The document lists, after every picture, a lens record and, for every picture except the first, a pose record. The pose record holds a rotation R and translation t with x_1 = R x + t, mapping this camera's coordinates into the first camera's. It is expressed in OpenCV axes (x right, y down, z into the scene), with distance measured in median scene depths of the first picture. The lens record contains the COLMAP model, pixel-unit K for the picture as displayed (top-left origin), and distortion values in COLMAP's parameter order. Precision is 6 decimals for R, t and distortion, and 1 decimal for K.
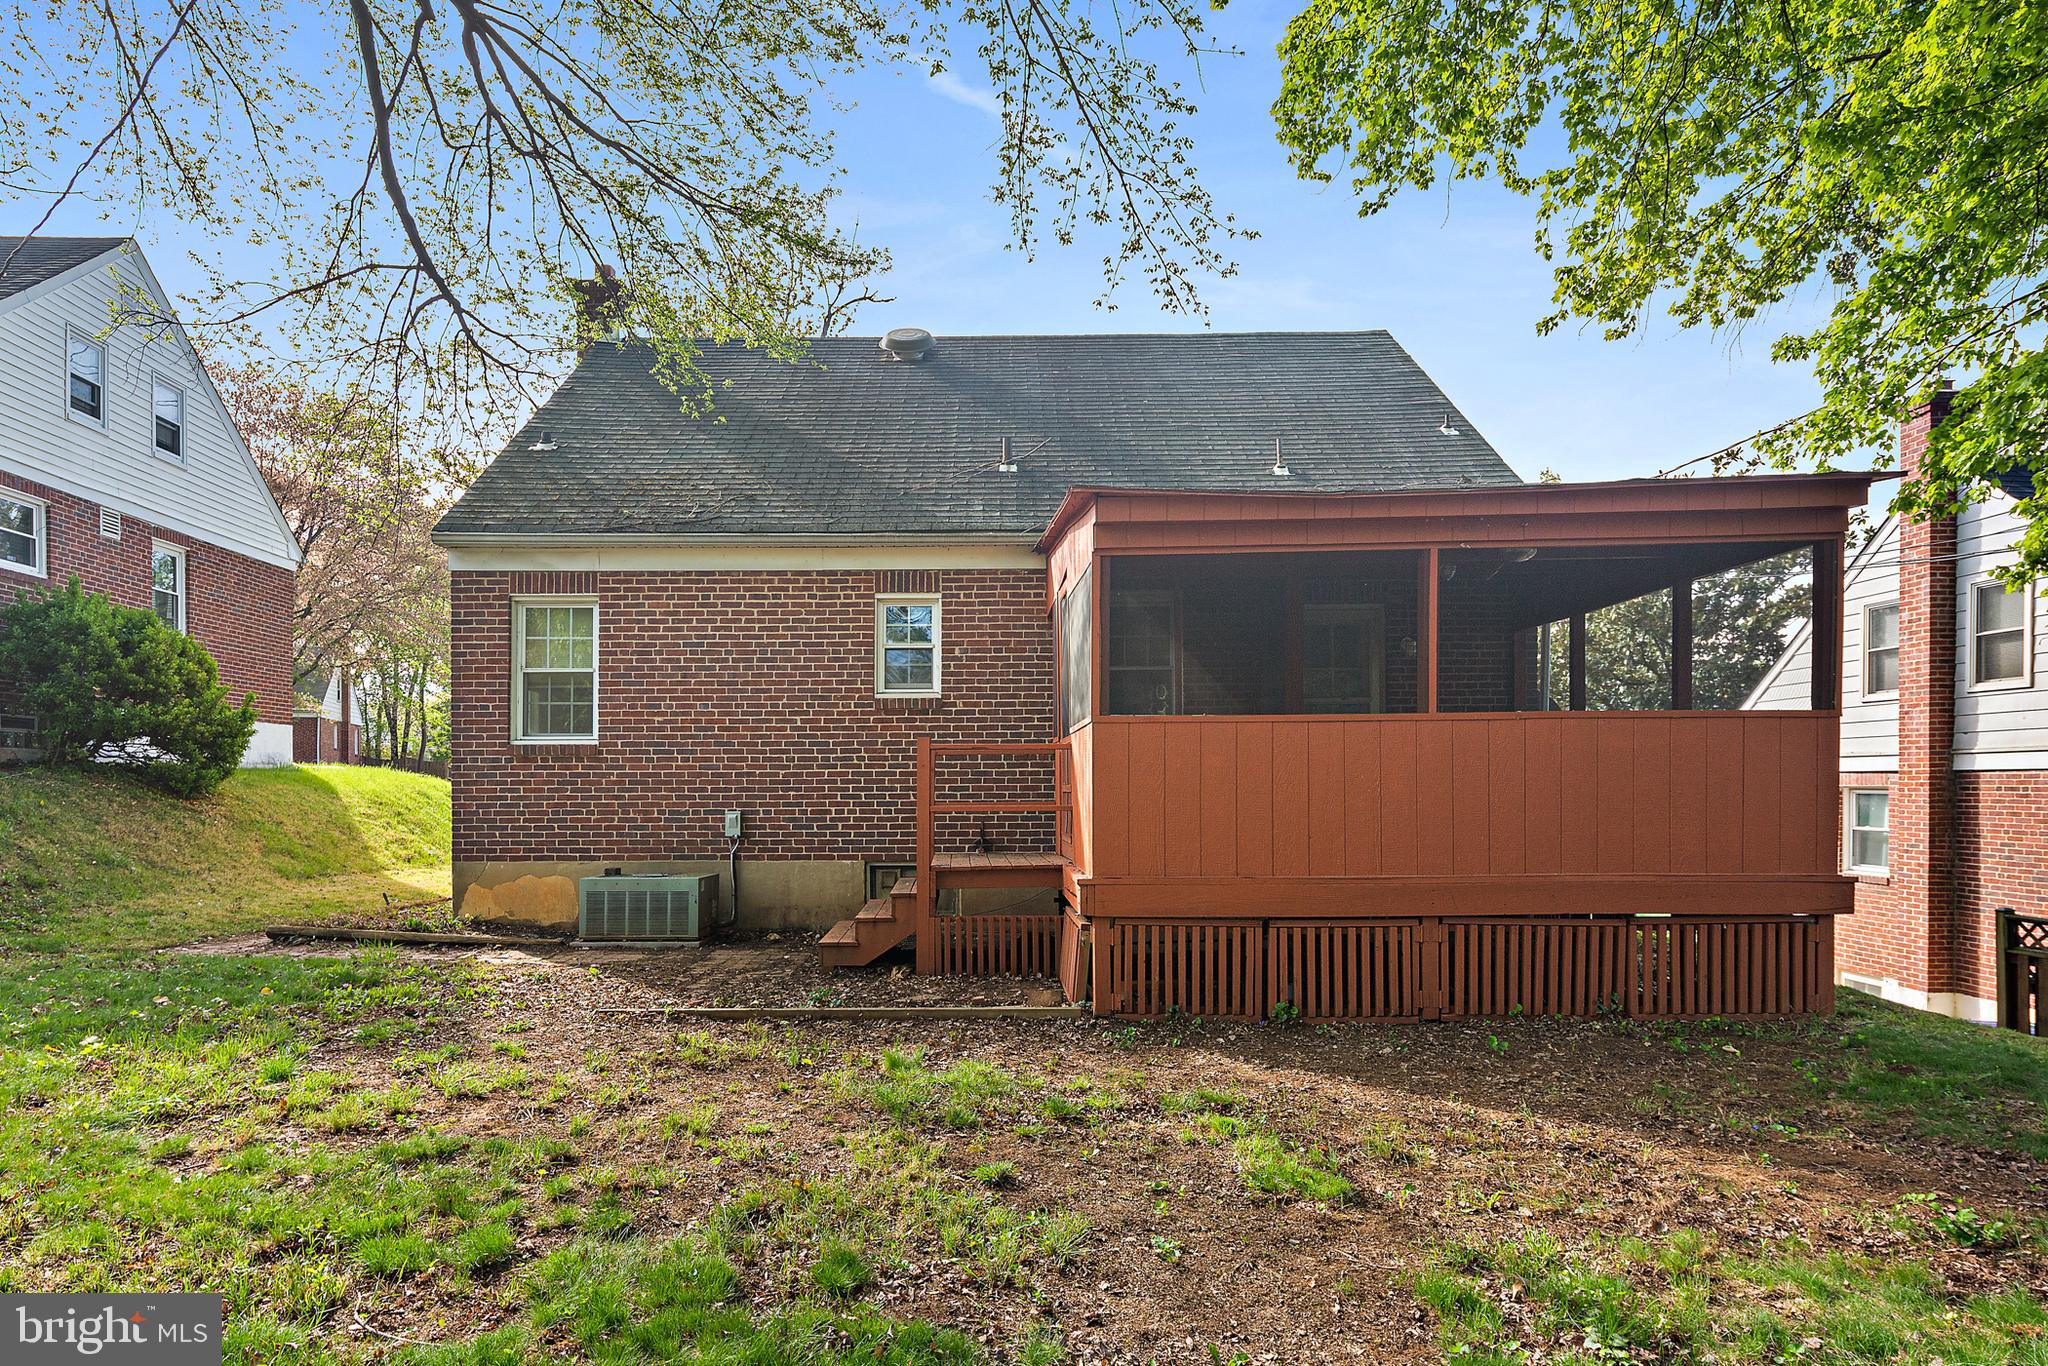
lens RADIAL K [[1050.6, 0, 1021.7], [0, 1050.6, 772.8], [0, 0, 1]] dist [-0.004744, -0.000920]
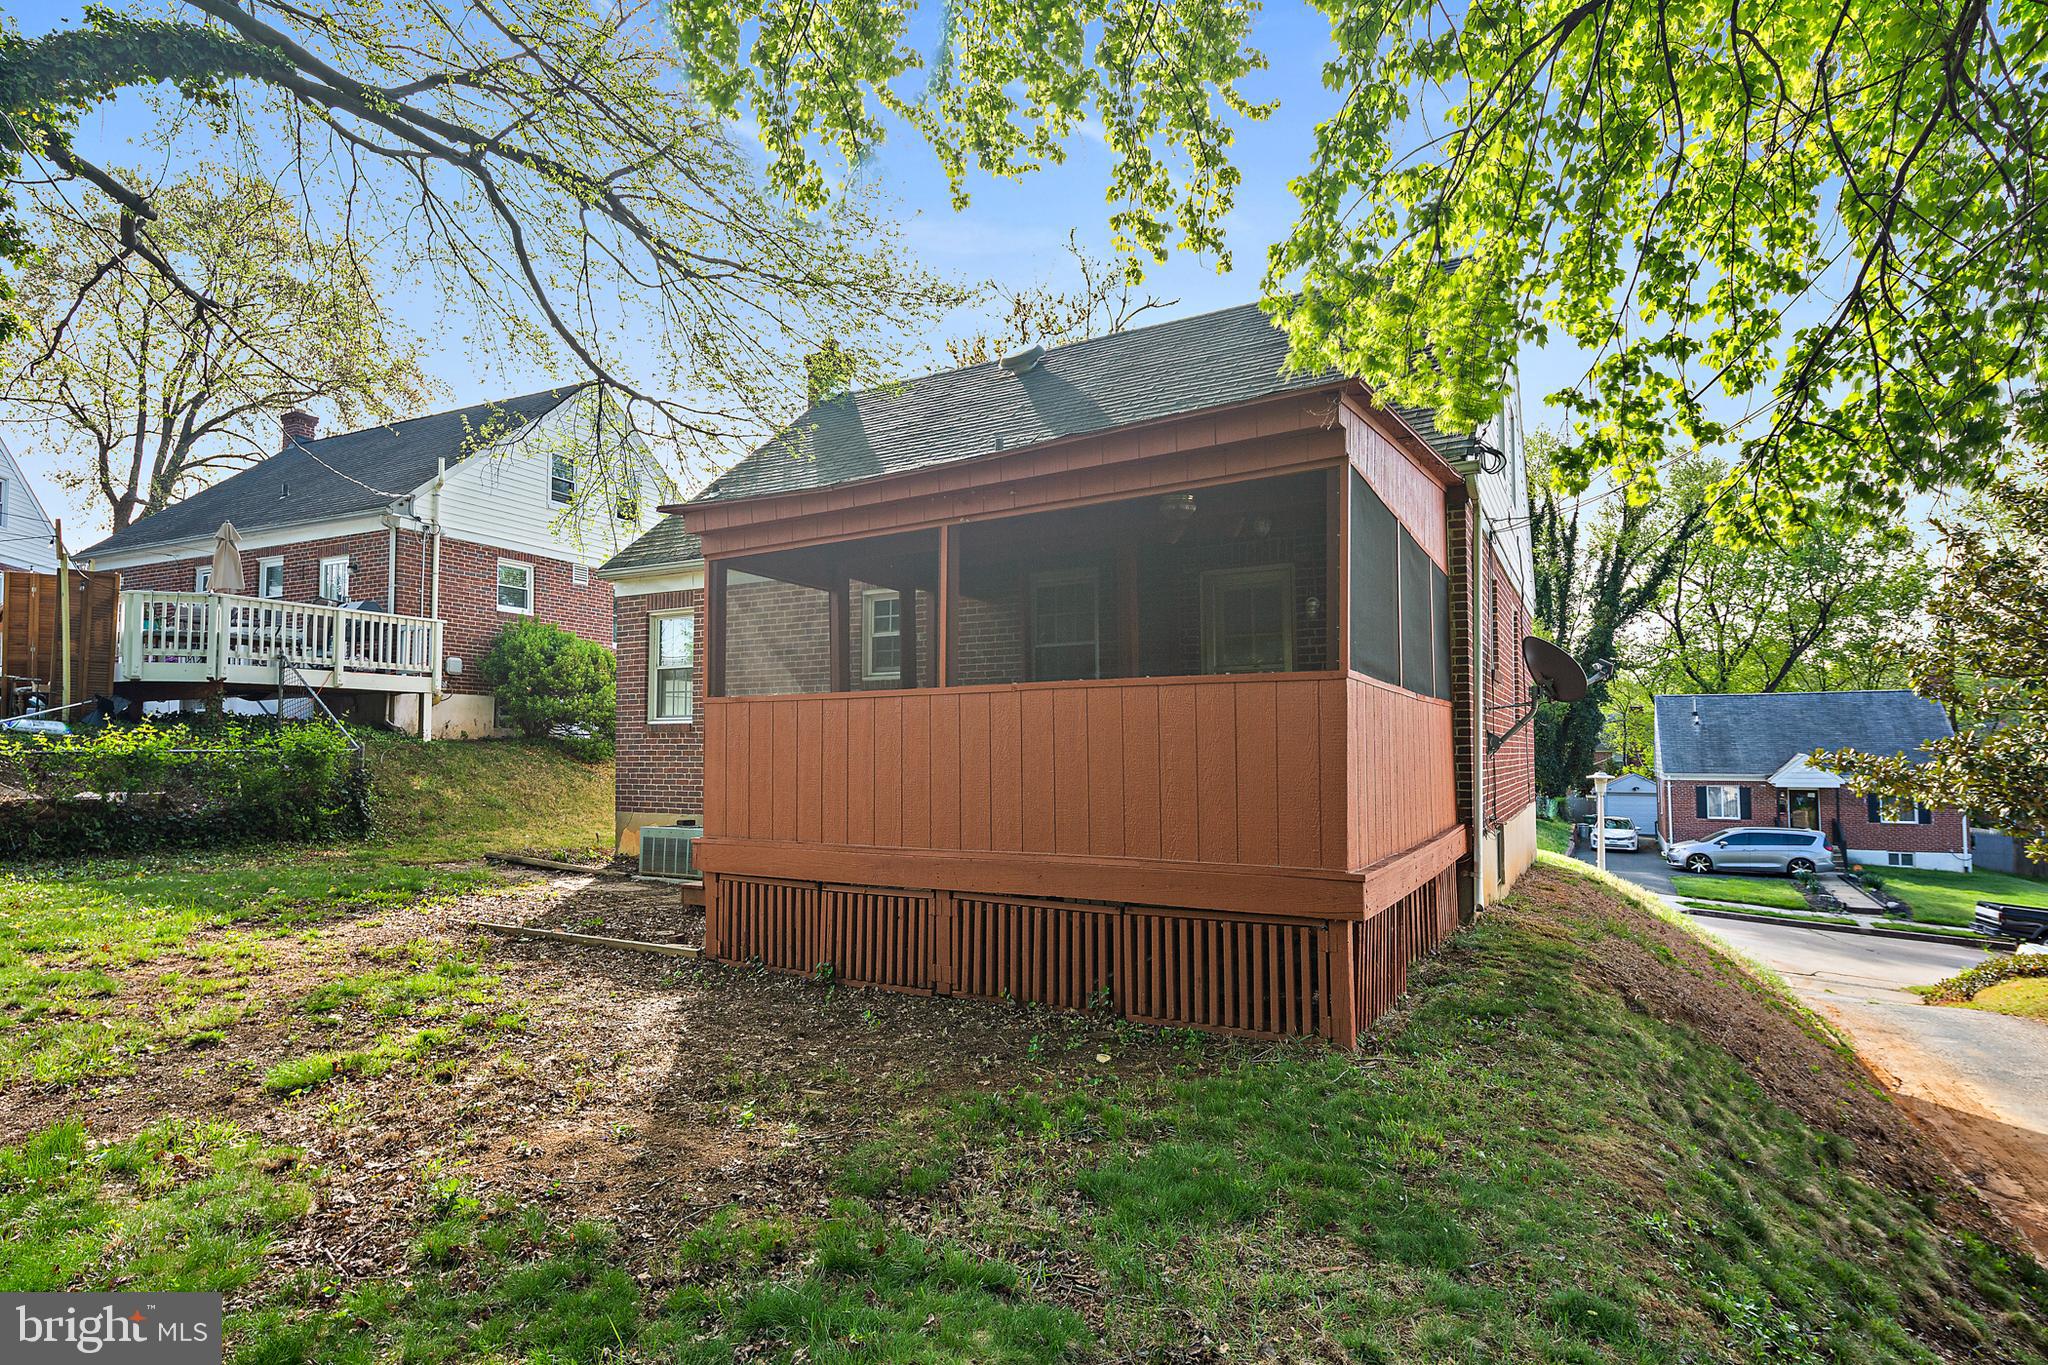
lens RADIAL K [[1000.8, 0, 1022.6], [0, 1000.8, 692.2], [0, 0, 1]] dist [0.000699, -0.000004]
pose [[0.879769, -0.026736, -0.474650, 0.532708], [0.002781, 0.998690, -0.051101, -0.001362], [0.475394, 0.043637, 0.878690, 0.112164]]
